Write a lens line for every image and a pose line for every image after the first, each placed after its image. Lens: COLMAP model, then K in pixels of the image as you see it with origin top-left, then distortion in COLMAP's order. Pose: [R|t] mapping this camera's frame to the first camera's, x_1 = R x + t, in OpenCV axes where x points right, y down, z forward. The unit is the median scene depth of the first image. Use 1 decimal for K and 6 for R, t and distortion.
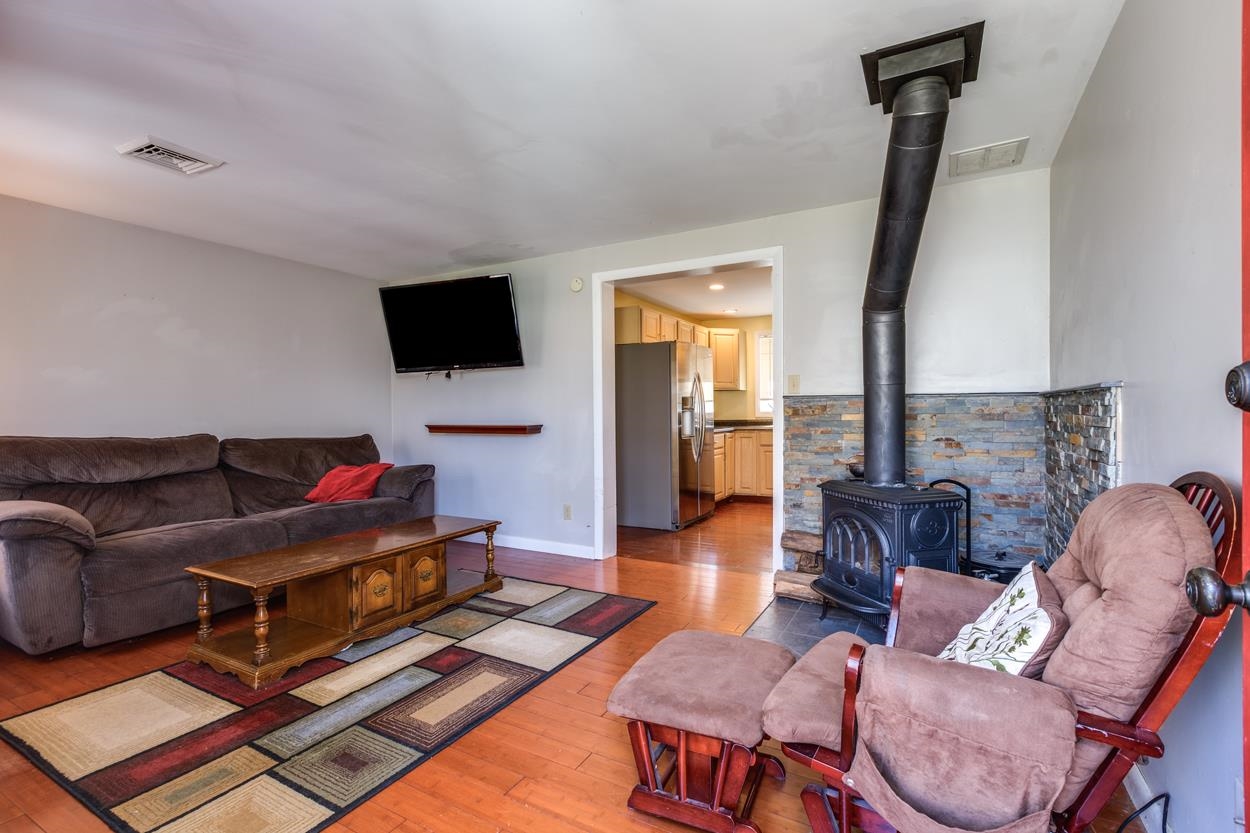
lens RADIAL K [[562.5, 0, 623.5], [0, 562.5, 406.1], [0, 0, 1]] dist [0.000168, 0.000183]
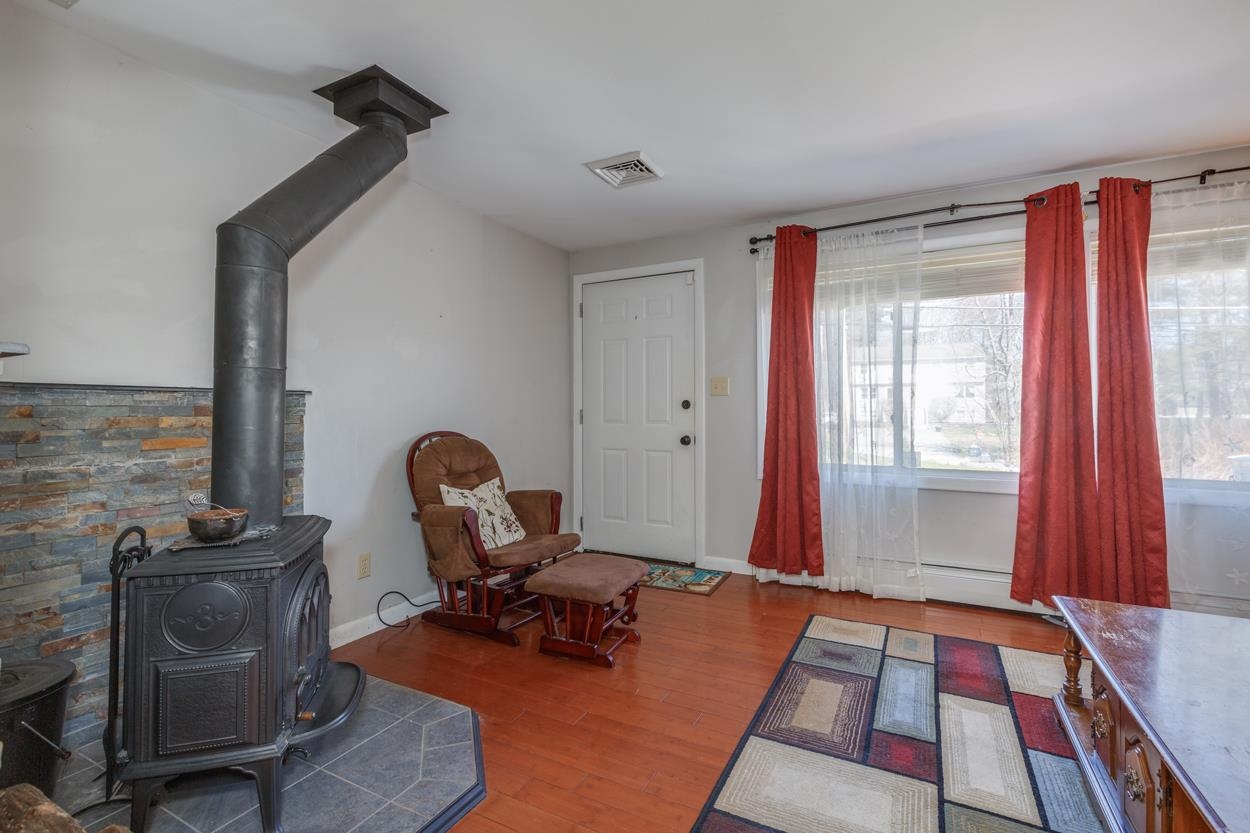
lens RADIAL K [[572.9, 0, 625.3], [0, 572.9, 403.8], [0, 0, 1]] dist [-0.000571, 0.000001]
pose [[-0.999508, 0.007809, -0.030392, 0.059578], [0.008461, 0.999735, -0.021387, 0.014007], [0.030217, -0.021633, -0.999309, 1.642859]]
